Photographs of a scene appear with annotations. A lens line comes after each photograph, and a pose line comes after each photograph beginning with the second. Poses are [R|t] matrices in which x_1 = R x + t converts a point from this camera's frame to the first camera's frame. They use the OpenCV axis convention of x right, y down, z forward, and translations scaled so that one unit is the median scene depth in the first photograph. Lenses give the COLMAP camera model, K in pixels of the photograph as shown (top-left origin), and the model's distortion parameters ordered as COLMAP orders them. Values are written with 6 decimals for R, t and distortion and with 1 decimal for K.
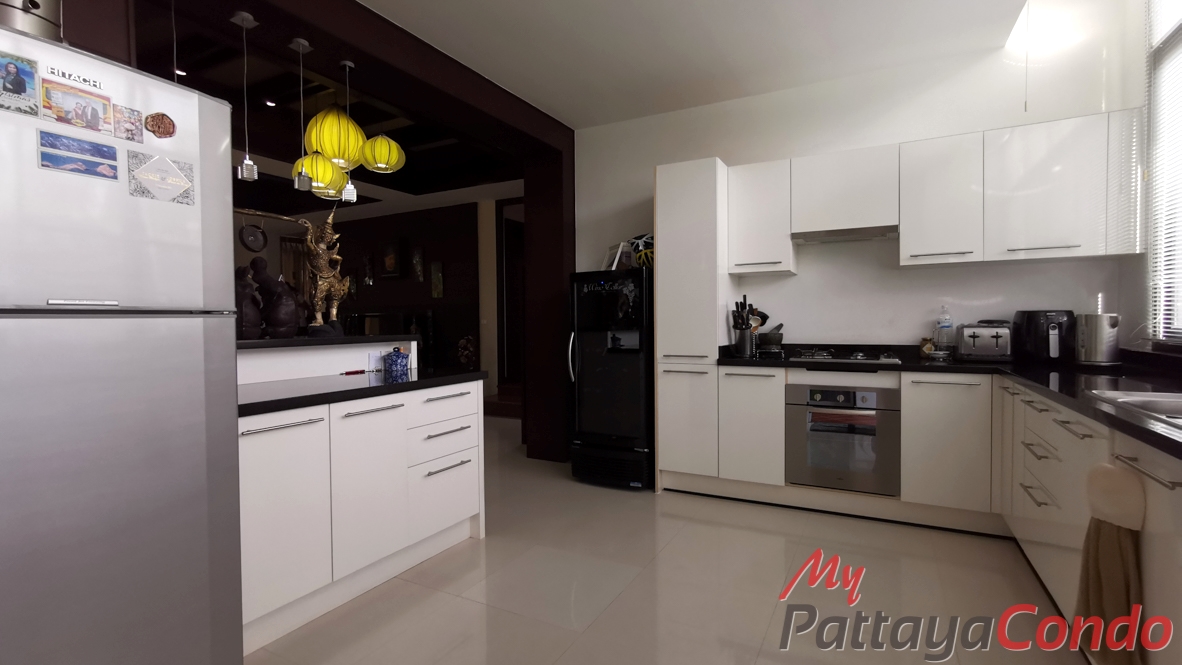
lens RADIAL K [[540.6, 0, 590.8], [0, 540.6, 332.9], [0, 0, 1]] dist [-0.015853, 0.000250]
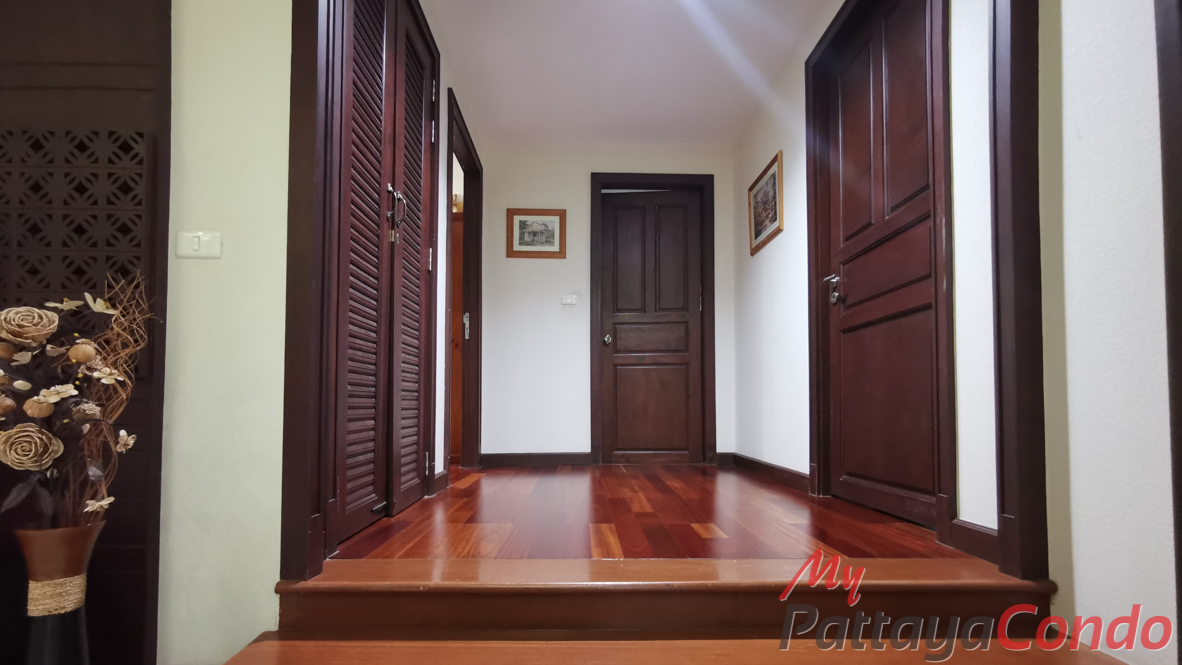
lens RADIAL K [[540.6, 0, 591.5], [0, 540.6, 331.7], [0, 0, 1]] dist [-0.015853, 0.000250]
pose [[0.882549, 0.017708, 0.469887, -0.167387], [0.002541, 0.999096, -0.042424, 0.024612], [-0.470214, 0.038635, 0.881706, 0.790604]]
